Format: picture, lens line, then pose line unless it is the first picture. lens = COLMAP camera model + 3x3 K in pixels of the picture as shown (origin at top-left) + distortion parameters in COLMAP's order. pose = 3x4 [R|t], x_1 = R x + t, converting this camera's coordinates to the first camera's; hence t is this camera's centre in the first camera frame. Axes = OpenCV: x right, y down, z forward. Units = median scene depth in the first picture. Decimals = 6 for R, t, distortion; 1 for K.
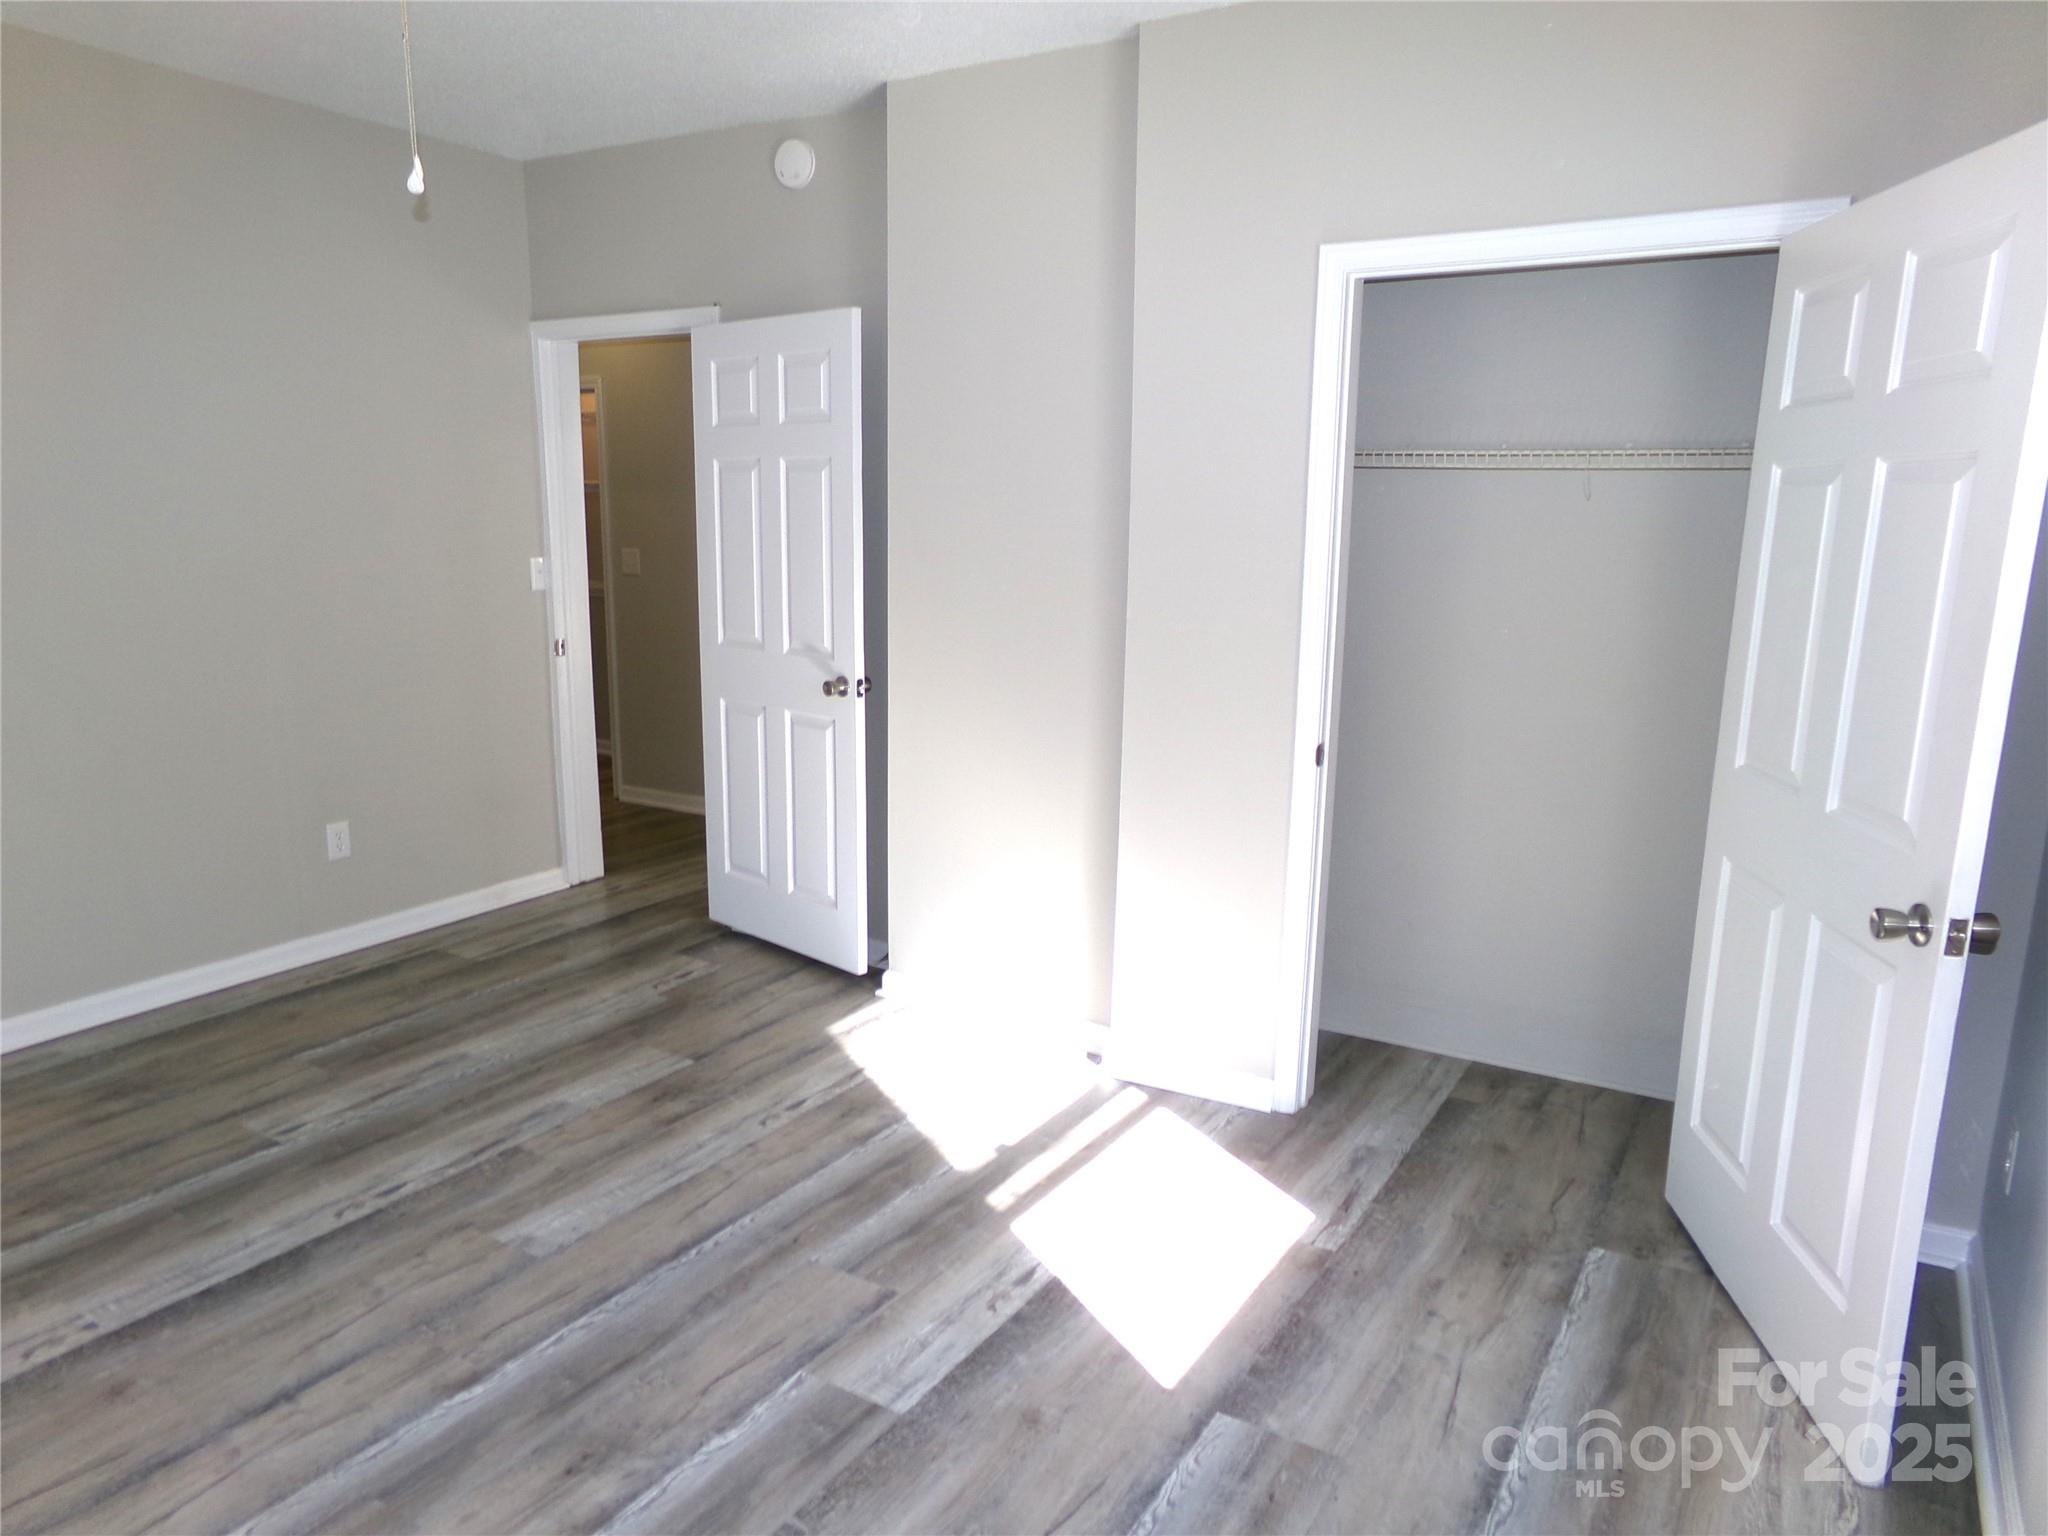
lens RADIAL K [[1415.2, 0, 1021.2], [0, 1415.2, 775.3], [0, 0, 1]] dist [0.012135, 0.004797]
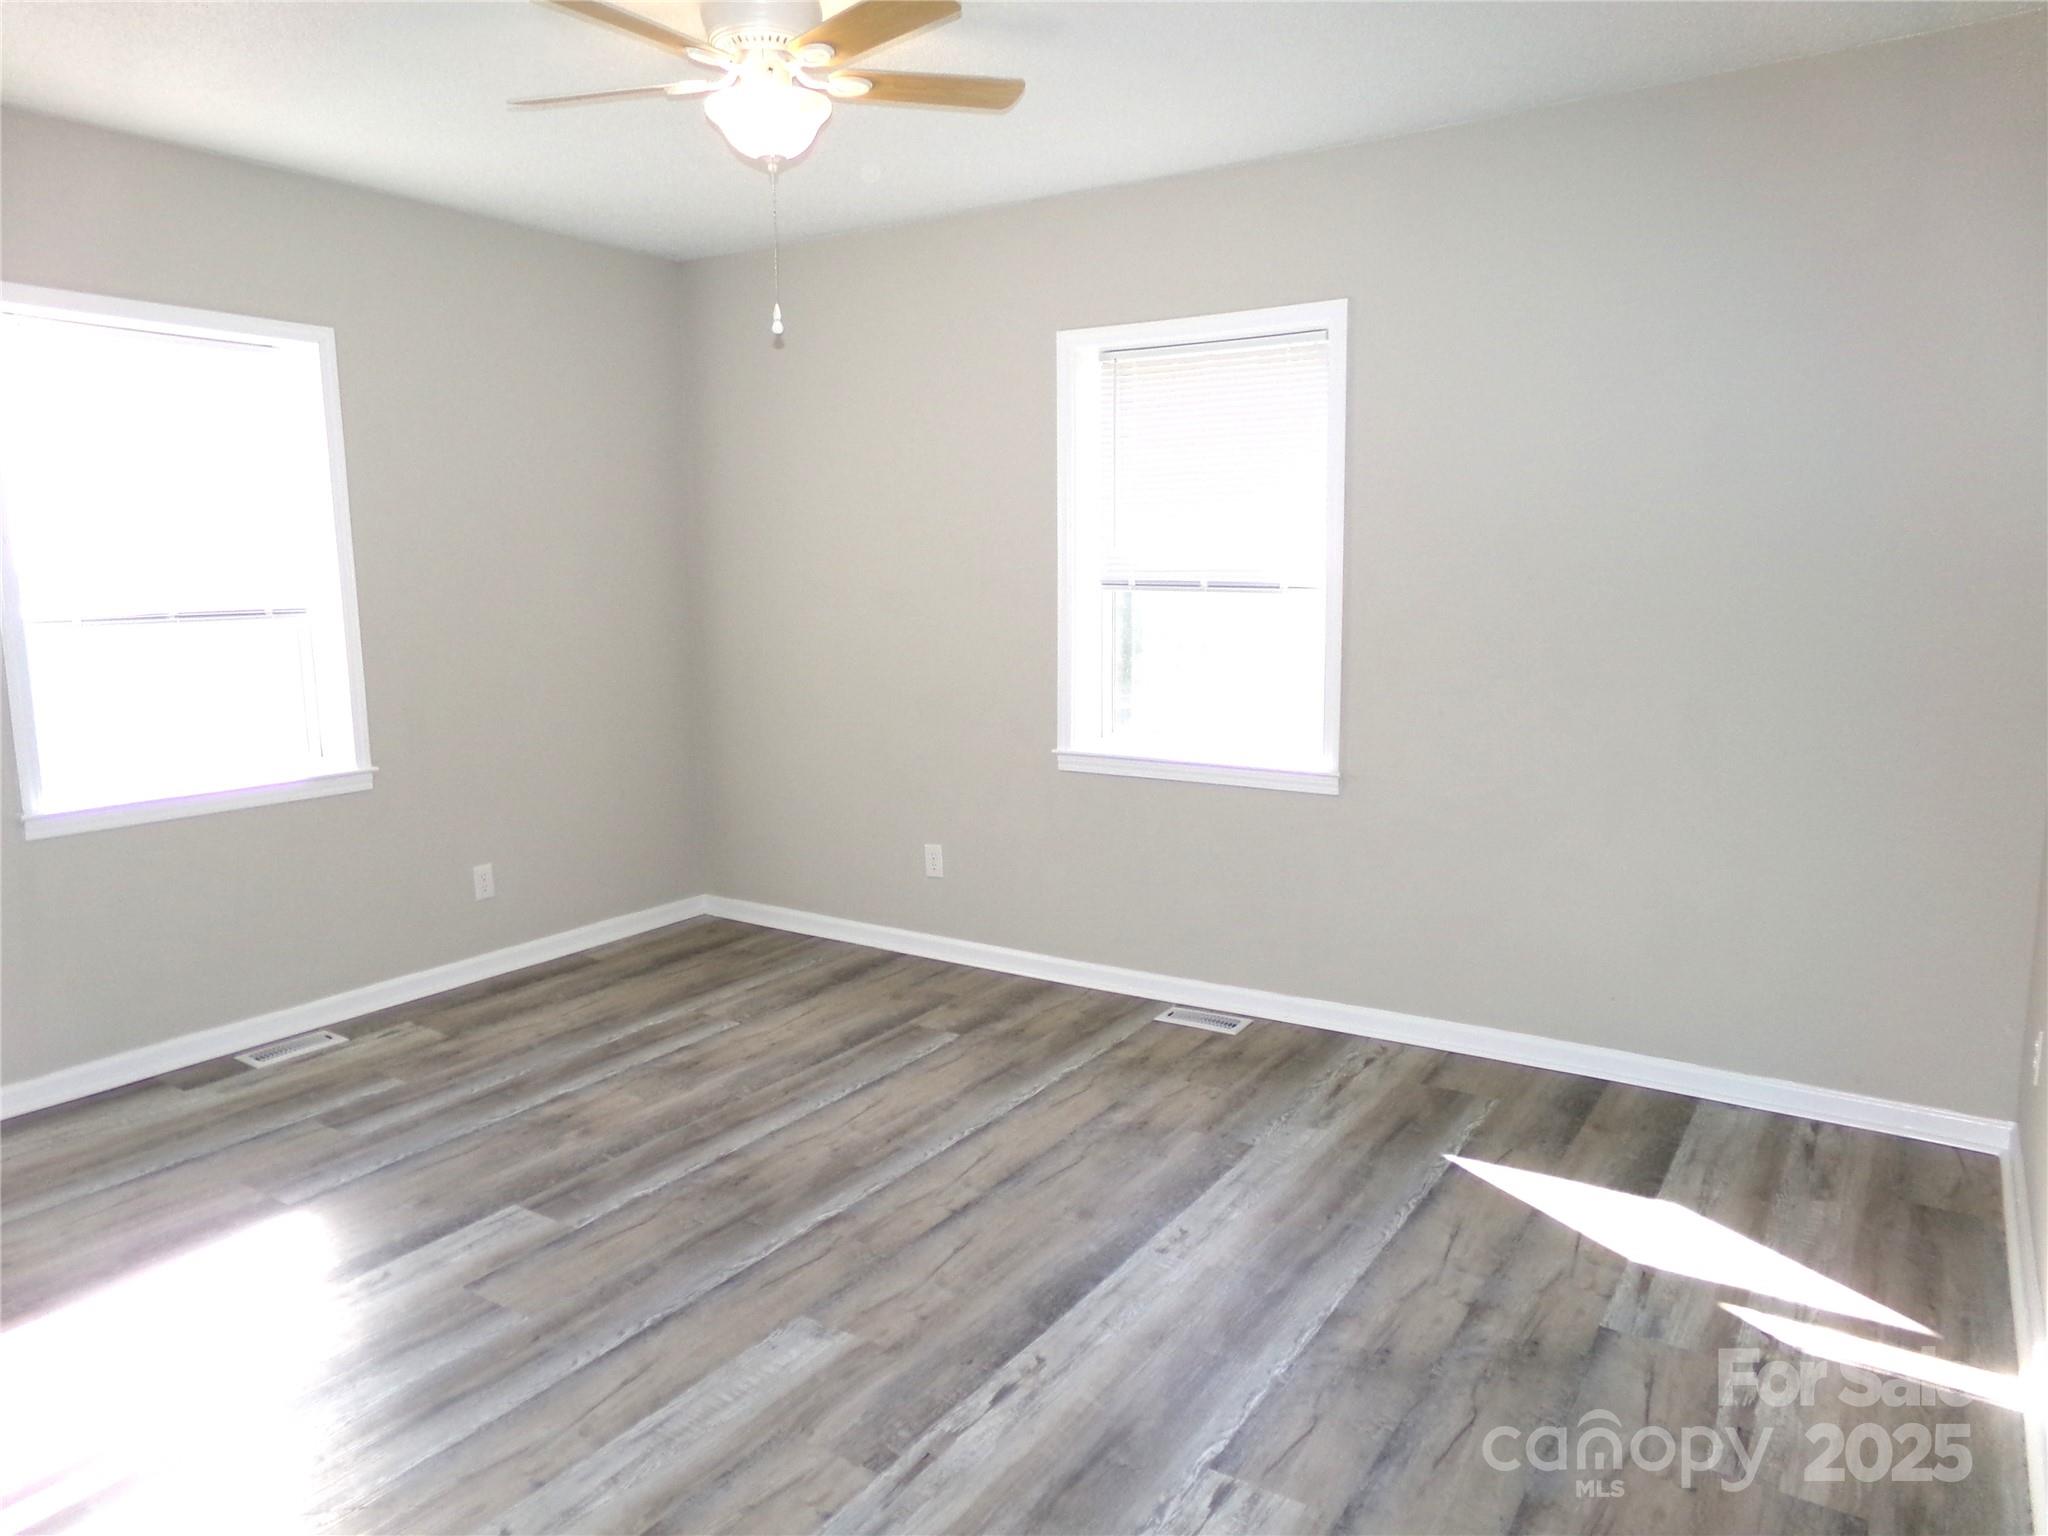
lens RADIAL K [[1415.2, 0, 1029.1], [0, 1415.2, 769.6], [0, 0, 1]] dist [0.012135, 0.004797]
pose [[-0.999473, -0.007415, 0.031600, -0.535791], [0.003182, 0.946475, 0.322763, -0.343147], [-0.032302, 0.322693, -0.945952, 1.840253]]
